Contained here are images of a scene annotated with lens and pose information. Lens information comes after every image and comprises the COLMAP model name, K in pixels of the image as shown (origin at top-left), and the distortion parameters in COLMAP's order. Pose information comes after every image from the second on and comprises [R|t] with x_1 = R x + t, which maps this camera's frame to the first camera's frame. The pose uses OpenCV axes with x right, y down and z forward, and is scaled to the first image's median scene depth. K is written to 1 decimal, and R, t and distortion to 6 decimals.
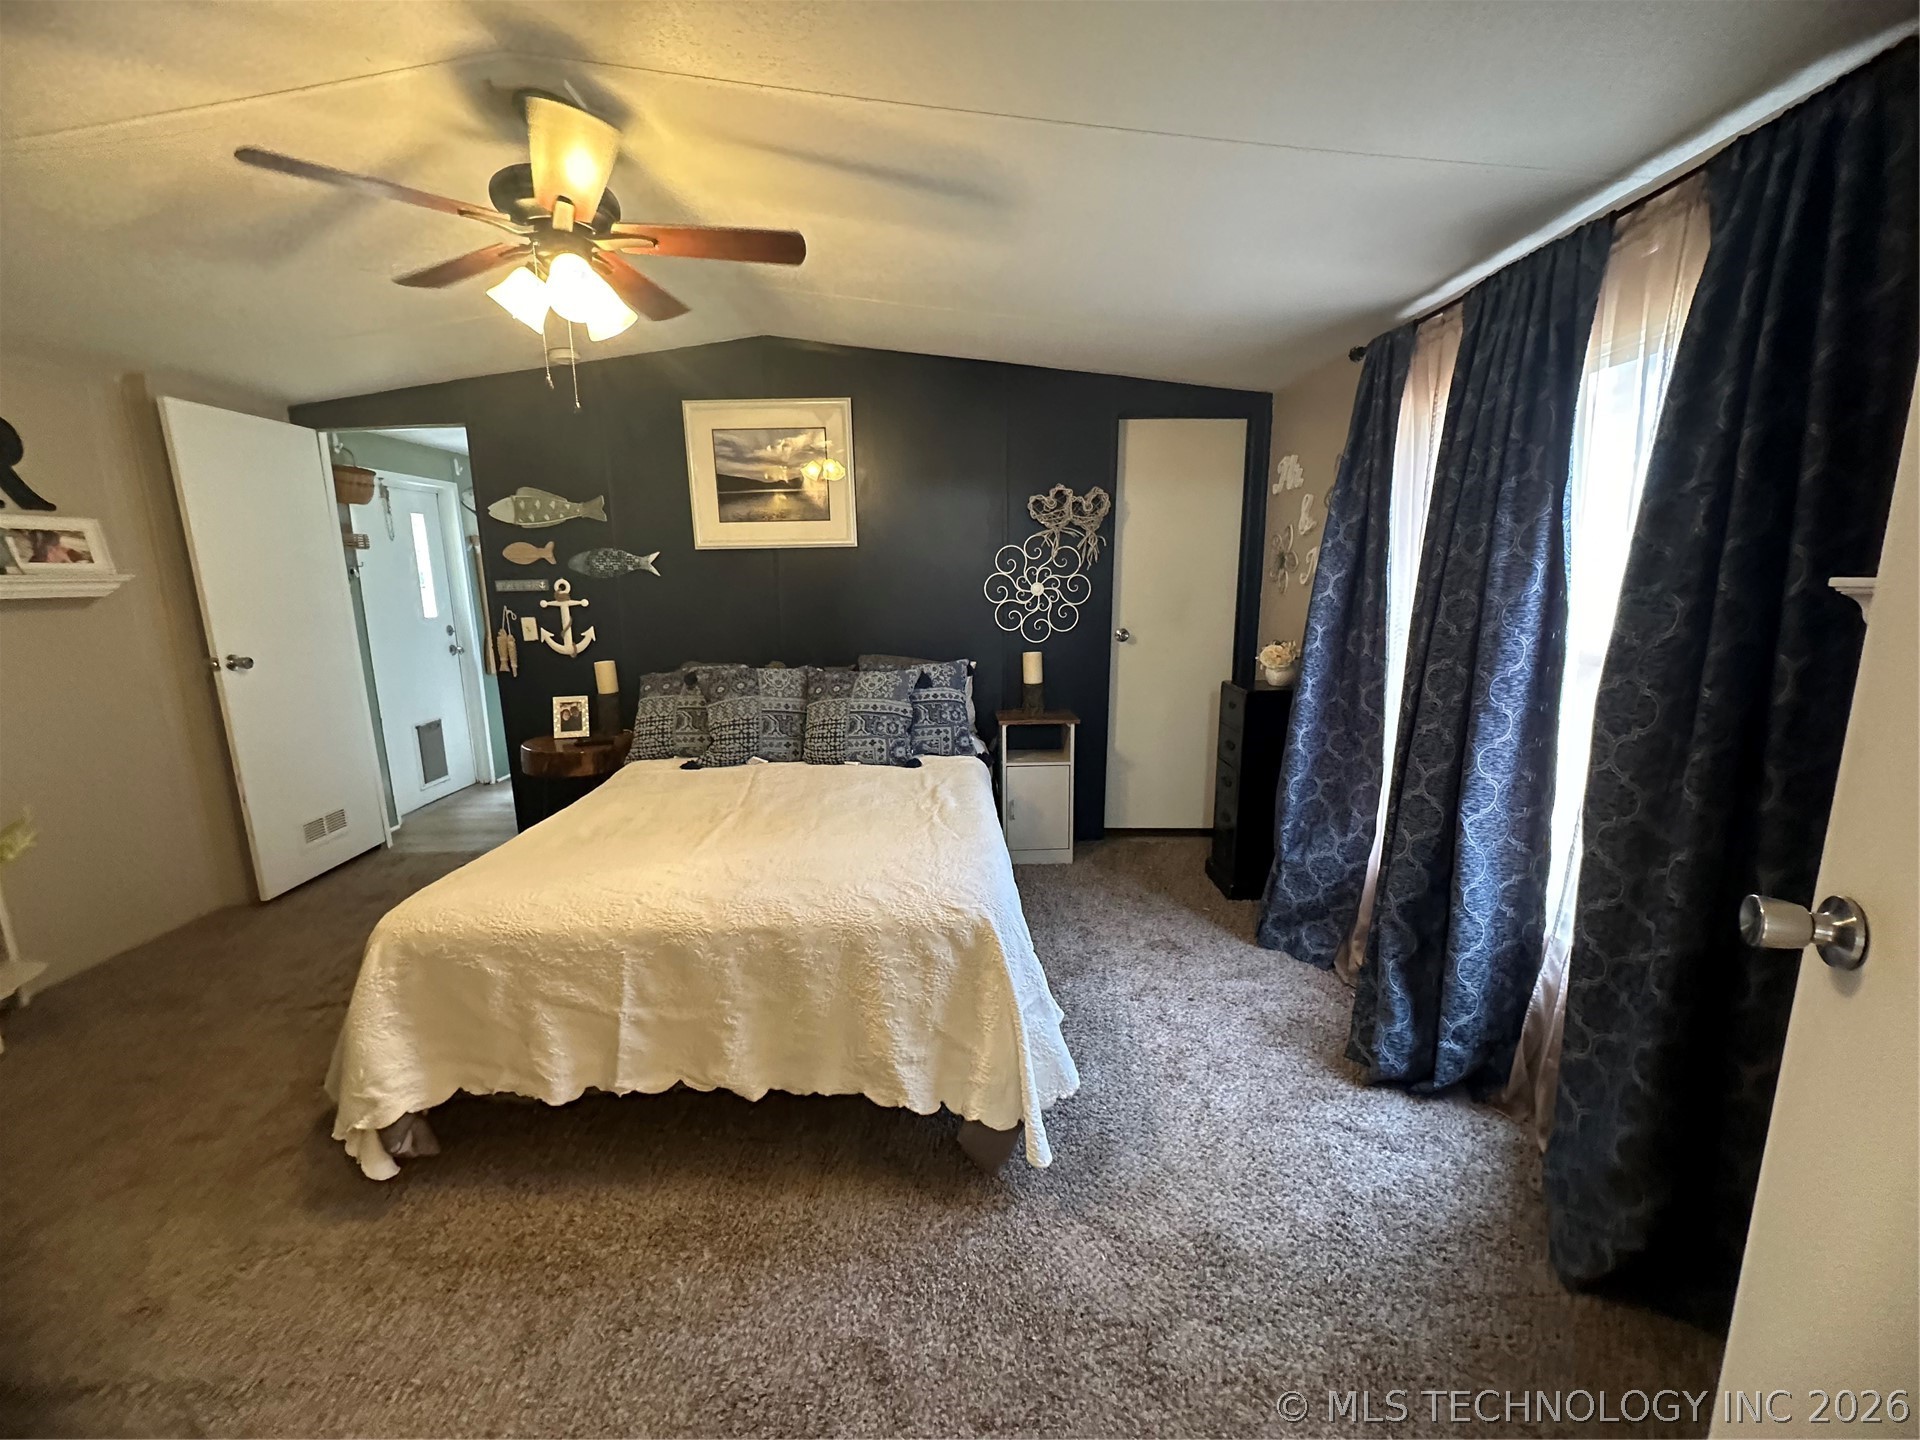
lens RADIAL K [[766.5, 0, 961.6], [0, 766.5, 718.7], [0, 0, 1]] dist [-0.004298, 0.000450]
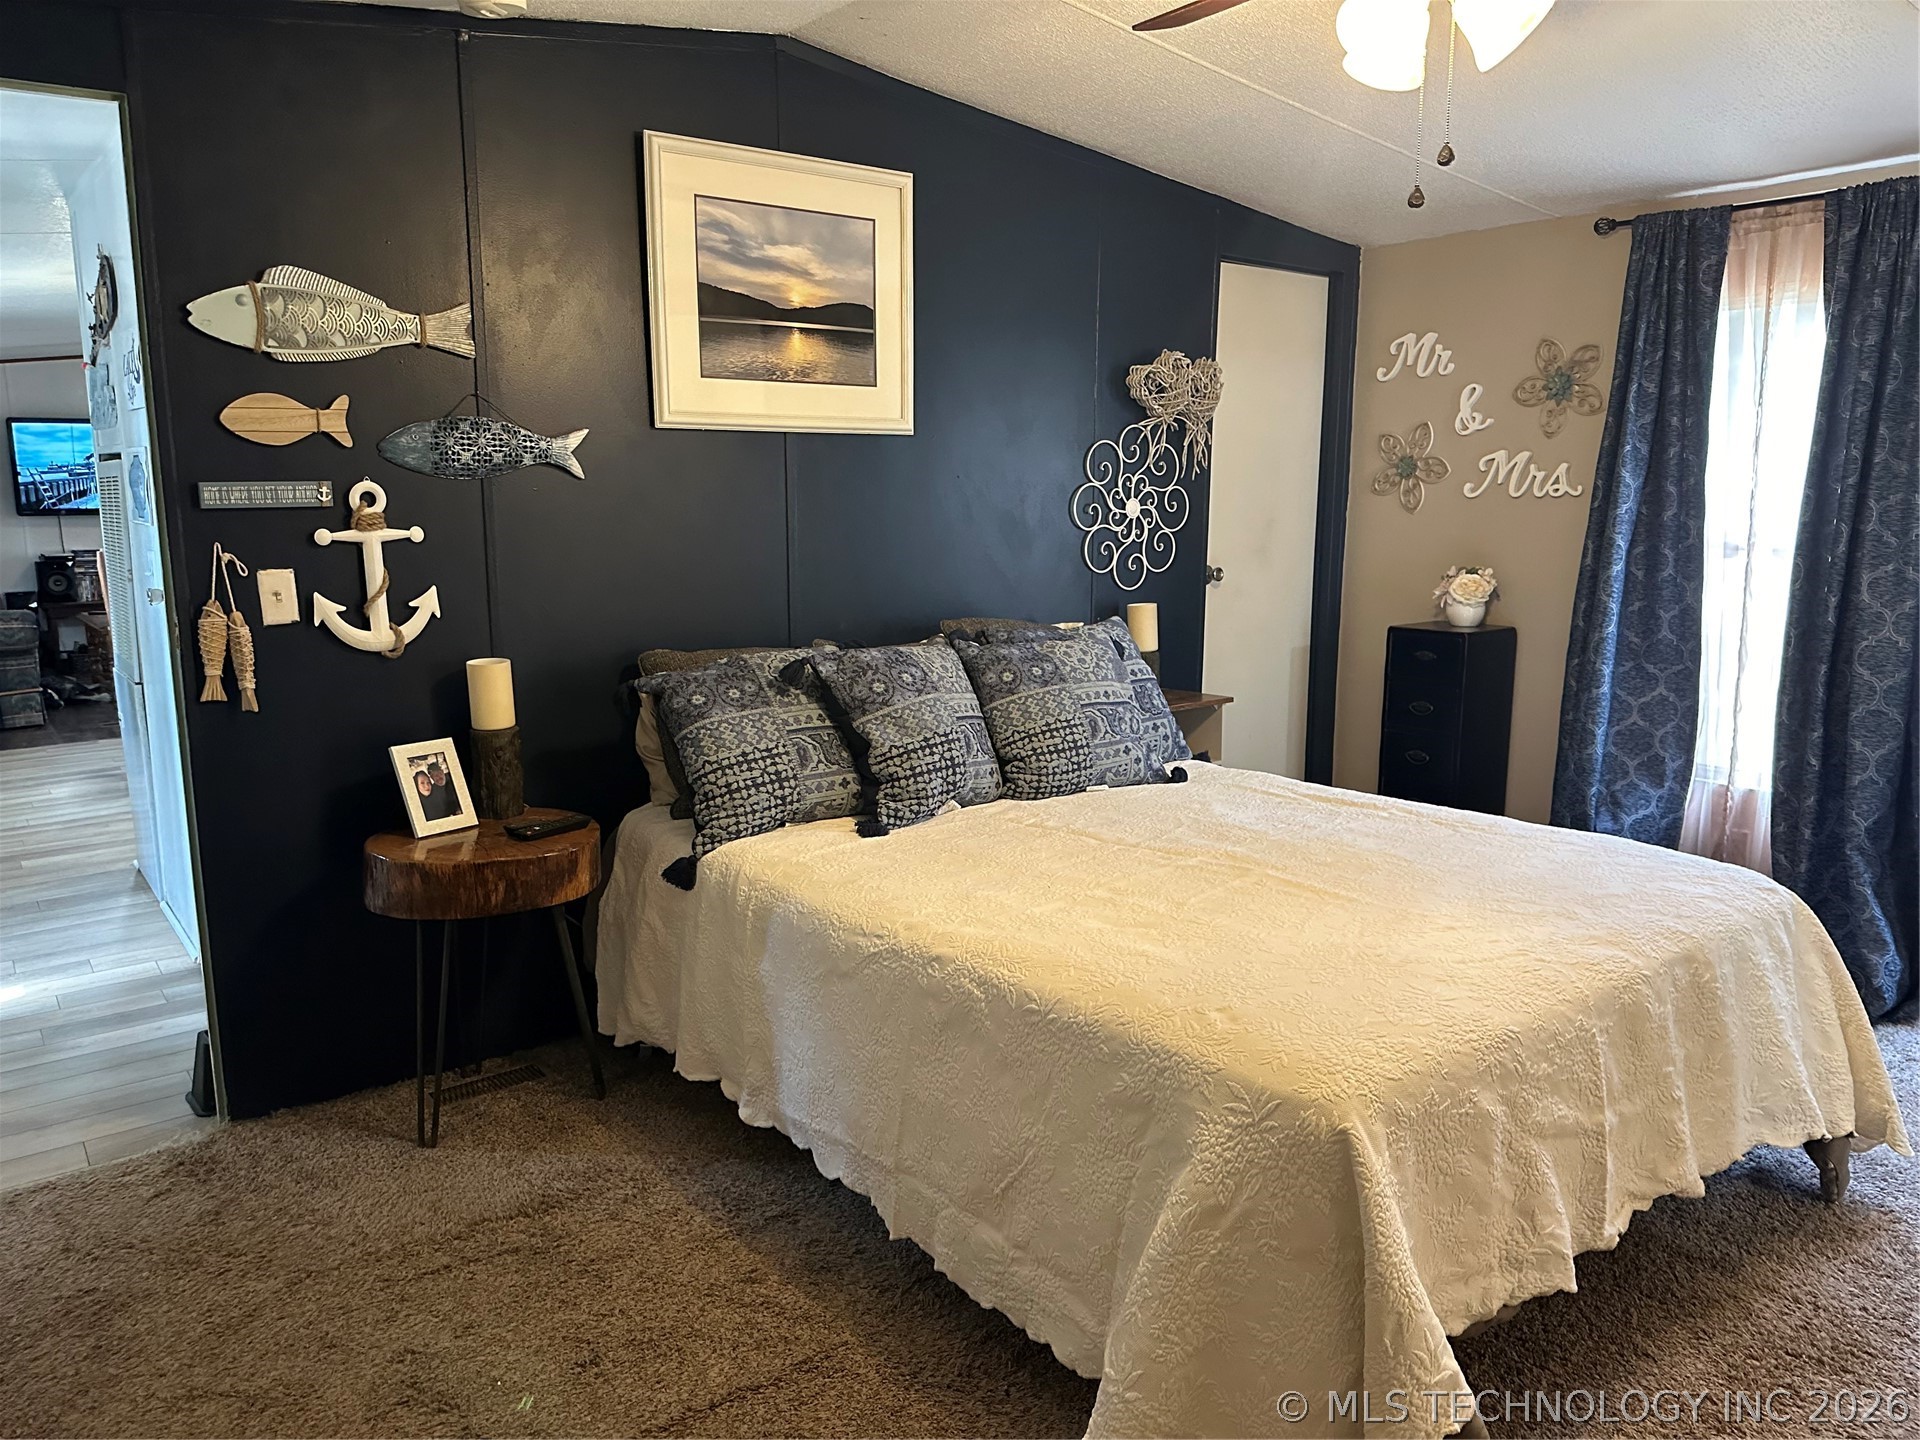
lens RADIAL K [[1339.3, 0, 960.0], [0, 1339.3, 720.0], [0, 0, 1]] dist [0.147247, -0.232654]
pose [[0.797277, -0.092869, 0.596427, -0.752349], [0.109269, 0.993974, 0.008704, -0.014894], [-0.593641, 0.058232, 0.802620, 0.175034]]
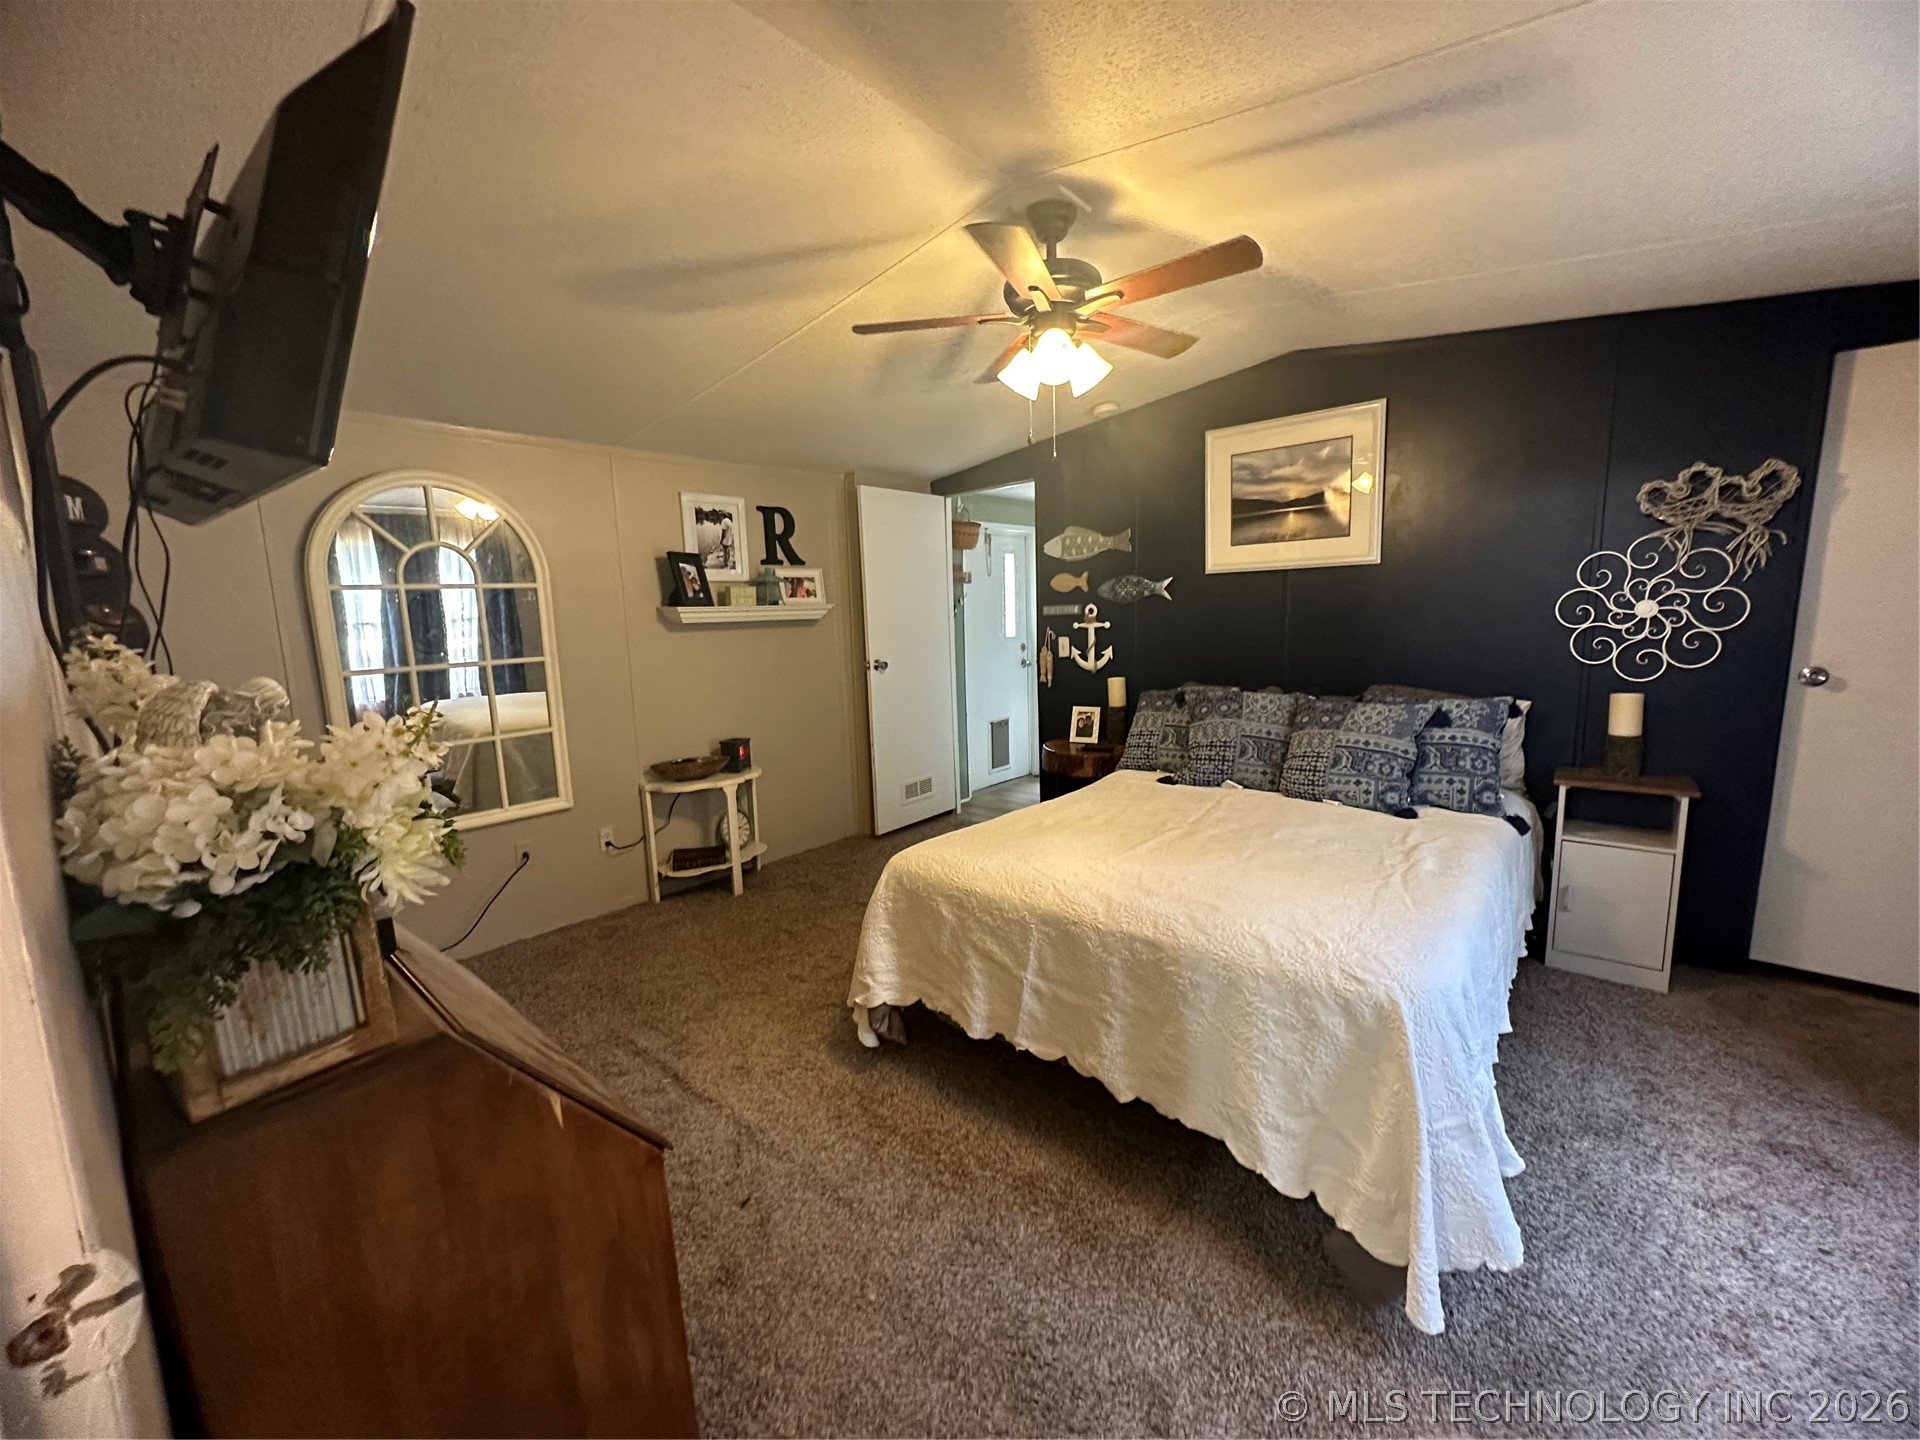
lens RADIAL K [[767.2, 0, 962.0], [0, 767.2, 718.4], [0, 0, 1]] dist [-0.002282, 0.000694]
pose [[0.750563, 0.083286, -0.655529, 0.099613], [-0.104965, 0.994457, 0.006164, 0.000113], [0.652409, 0.064181, 0.755145, 0.022325]]
